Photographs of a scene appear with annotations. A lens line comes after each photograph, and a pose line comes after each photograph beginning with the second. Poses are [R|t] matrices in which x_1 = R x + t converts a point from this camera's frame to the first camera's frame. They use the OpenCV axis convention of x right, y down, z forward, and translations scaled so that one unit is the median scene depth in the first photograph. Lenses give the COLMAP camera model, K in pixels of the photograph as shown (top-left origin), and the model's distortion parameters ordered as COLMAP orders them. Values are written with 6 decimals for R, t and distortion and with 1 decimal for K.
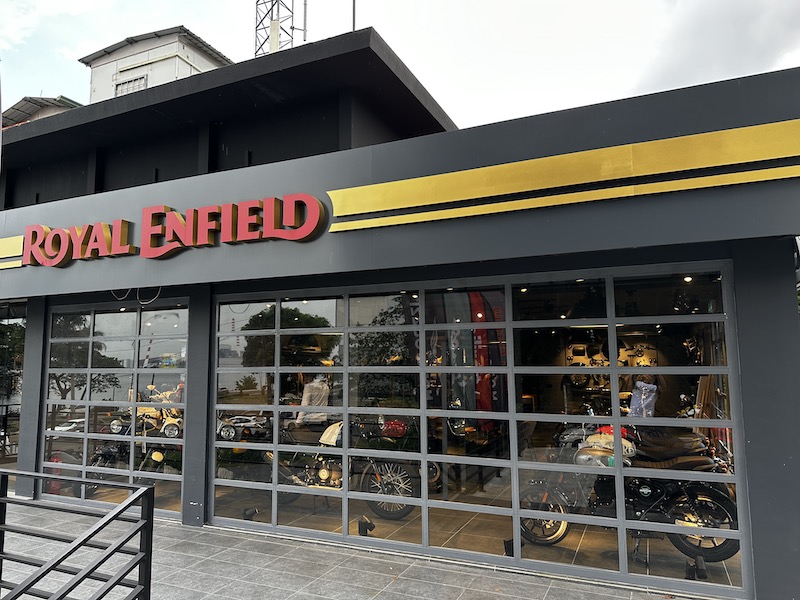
lens RADIAL K [[565.4, 0, 394.6], [0, 565.4, 299.3], [0, 0, 1]] dist [0.067595, -0.097222]
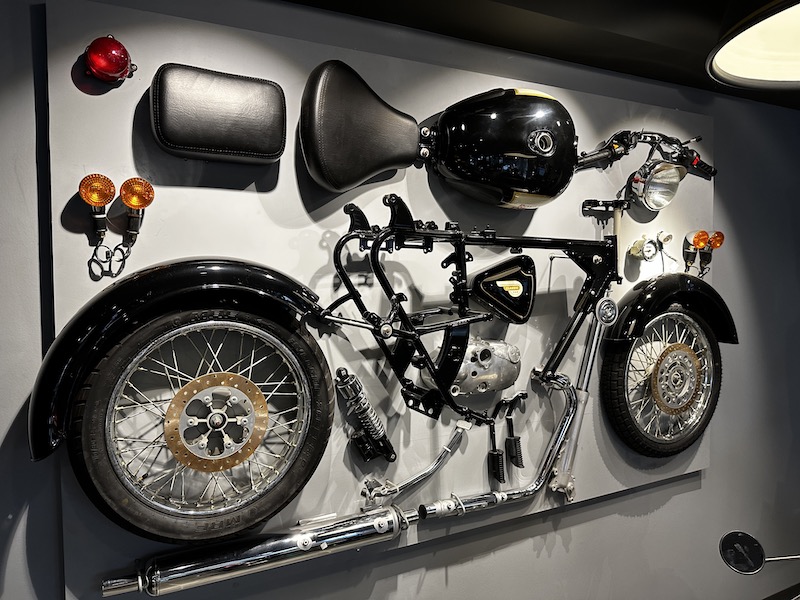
lens RADIAL K [[563.0, 0, 402.0], [0, 563.0, 295.4], [0, 0, 1]] dist [0.096156, -0.142818]
pose [[0.615863, -0.031879, 0.787208, 0.339837], [-0.070693, 0.992915, 0.095515, 0.132950], [-0.784675, -0.114474, 0.609246, 1.153368]]
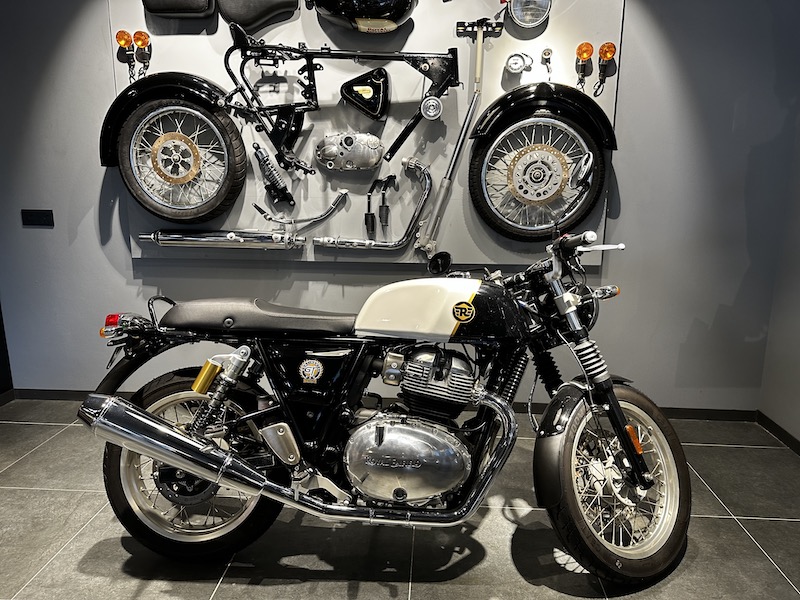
lens RADIAL K [[548.3, 0, 395.5], [0, 548.3, 298.0], [0, 0, 1]] dist [0.090147, -0.143738]
pose [[0.938705, -0.061531, 0.339186, 0.403945], [-0.045976, 0.952804, 0.300085, 0.152302], [-0.341642, -0.297286, 0.891573, 1.019146]]
